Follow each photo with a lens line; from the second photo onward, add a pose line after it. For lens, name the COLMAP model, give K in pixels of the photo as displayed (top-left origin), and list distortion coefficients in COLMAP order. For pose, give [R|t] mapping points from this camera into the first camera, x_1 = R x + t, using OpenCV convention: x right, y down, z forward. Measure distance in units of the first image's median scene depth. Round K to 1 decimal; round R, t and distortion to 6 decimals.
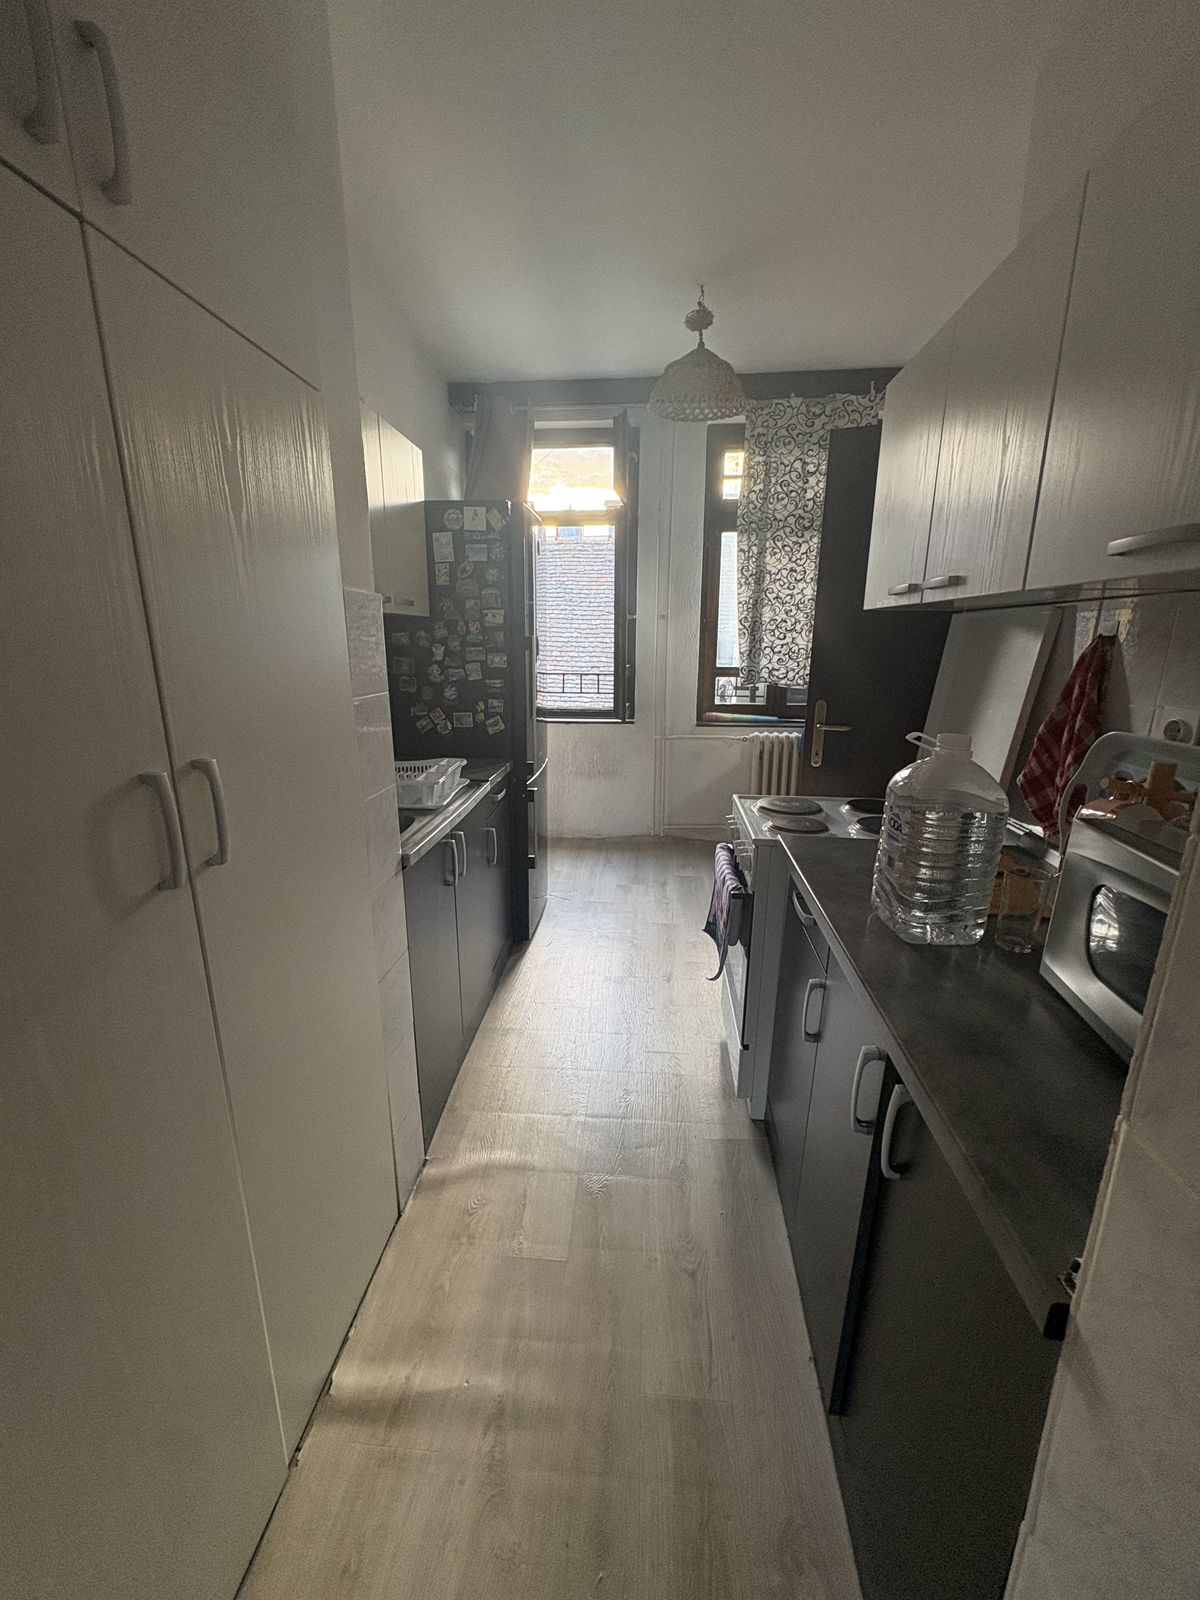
lens RADIAL K [[630.7, 0, 597.4], [0, 630.7, 797.3], [0, 0, 1]] dist [-0.001098, -0.000156]
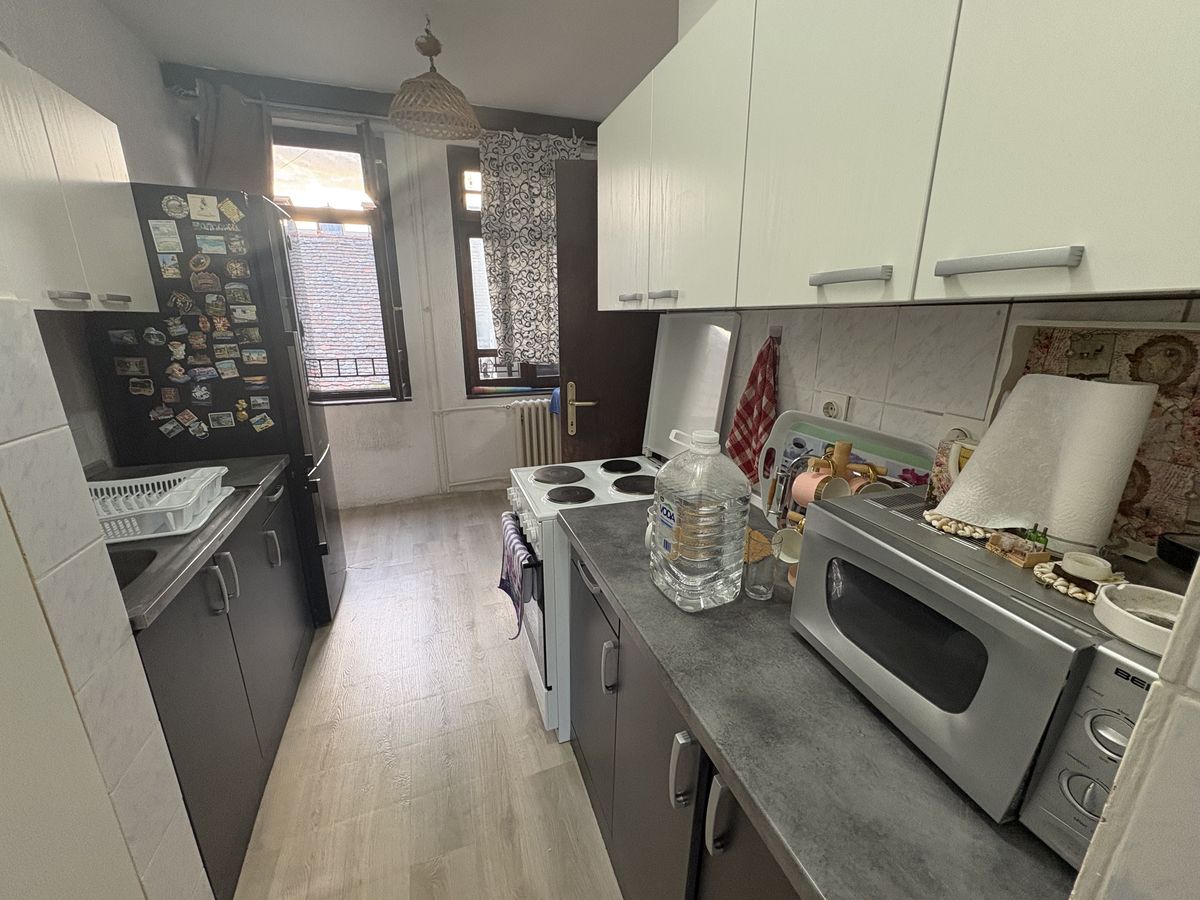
lens RADIAL K [[473.0, 0, 600.0], [0, 473.0, 450.0], [0, 0, 1]] dist [-0.001098, -0.000156]
pose [[0.905424, -0.118069, 0.407759, 0.007364], [0.107850, 0.993005, 0.048049, -0.037573], [-0.410580, 0.000472, 0.911825, 0.080799]]
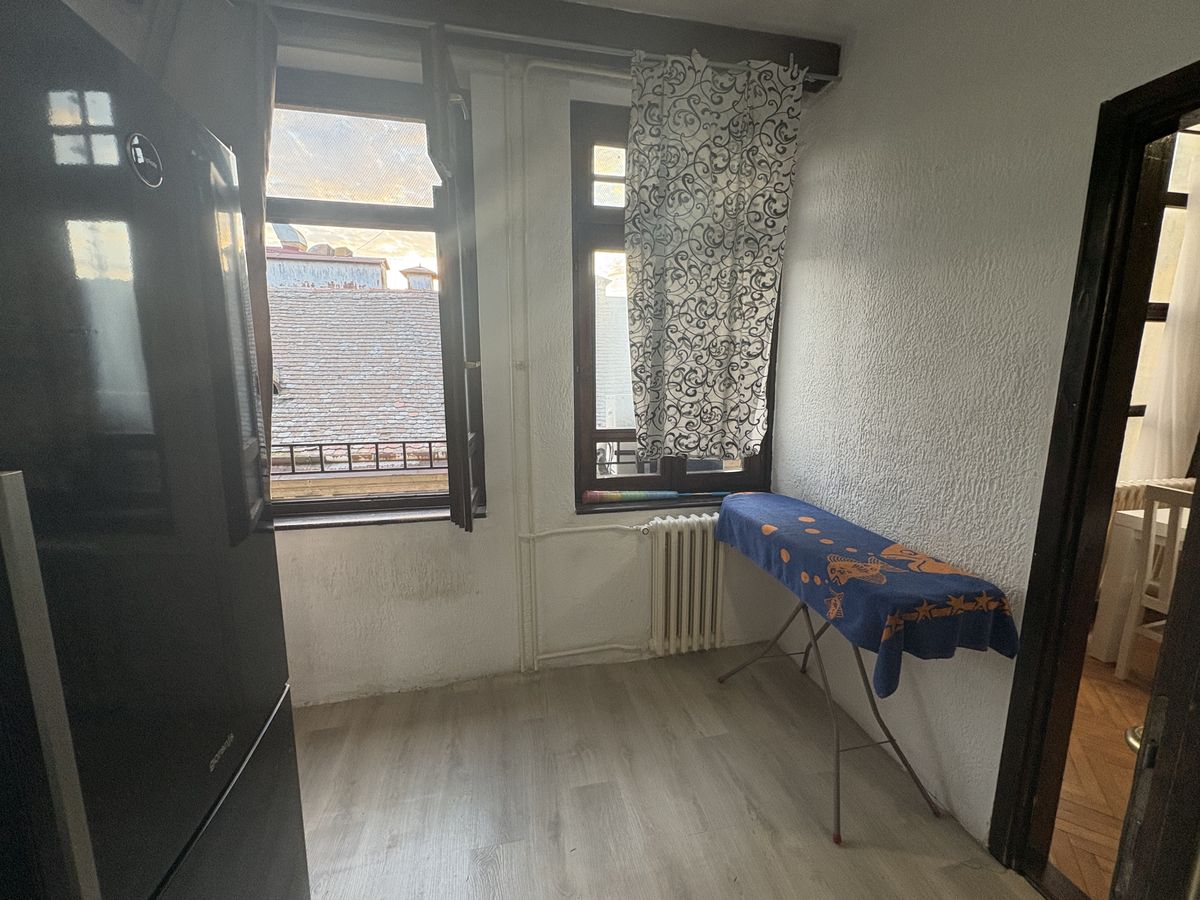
lens RADIAL K [[473.0, 0, 600.0], [0, 473.0, 450.0], [0, 0, 1]] dist [-0.001098, -0.000156]
pose [[0.955248, -0.050153, 0.291522, 0.036296], [0.074699, 0.994480, -0.073682, -0.169366], [-0.286218, 0.092161, 0.953722, 0.562895]]
